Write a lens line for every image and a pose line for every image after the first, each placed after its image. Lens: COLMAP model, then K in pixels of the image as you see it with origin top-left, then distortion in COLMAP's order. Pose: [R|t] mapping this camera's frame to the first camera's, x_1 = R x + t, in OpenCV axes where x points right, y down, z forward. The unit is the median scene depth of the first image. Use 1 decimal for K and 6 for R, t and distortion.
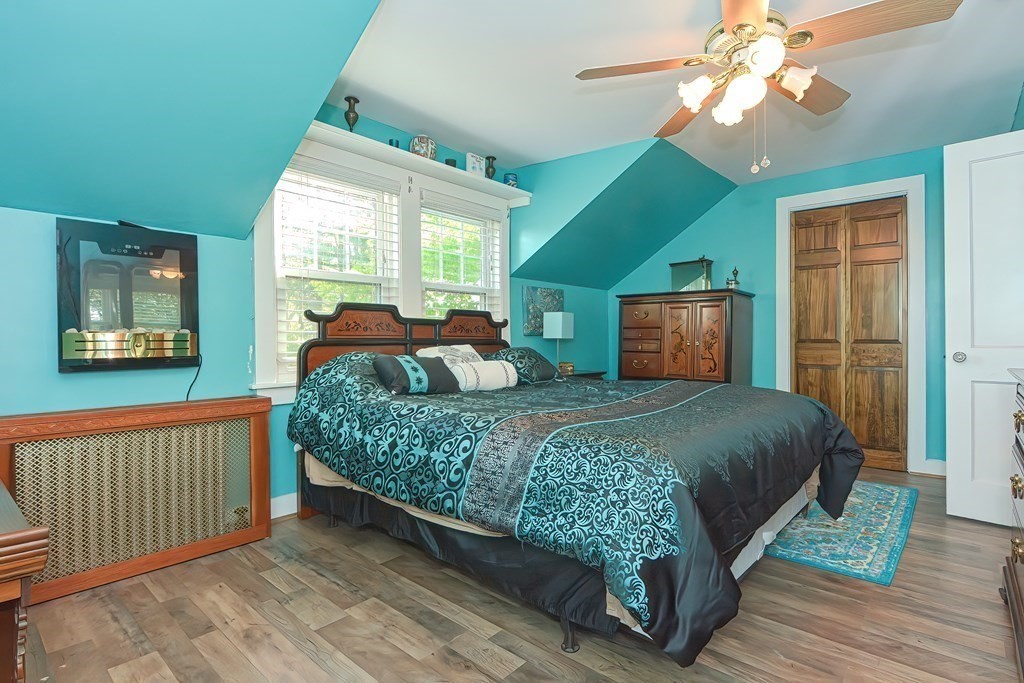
lens RADIAL K [[505.3, 0, 515.7], [0, 505.3, 353.2], [0, 0, 1]] dist [-0.002083, -0.000758]
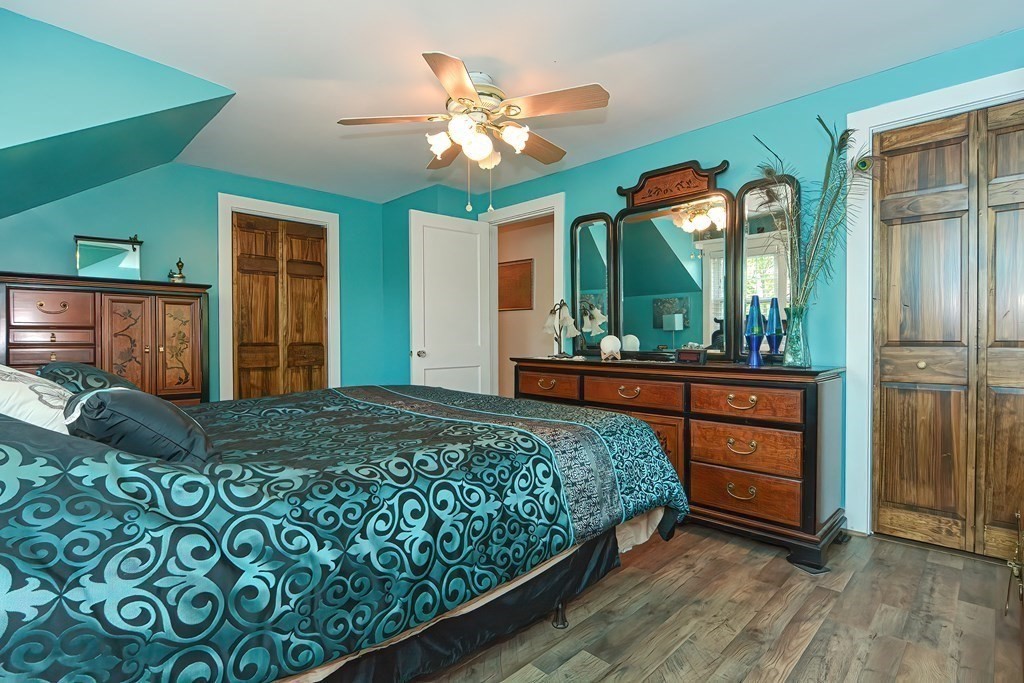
lens RADIAL K [[505.3, 0, 515.7], [0, 505.3, 353.2], [0, 0, 1]] dist [-0.002083, -0.000758]
pose [[0.055941, -0.029789, 0.997990, -0.426374], [0.033737, 0.999040, 0.027930, -0.018251], [-0.997864, 0.032106, 0.056892, 0.443689]]
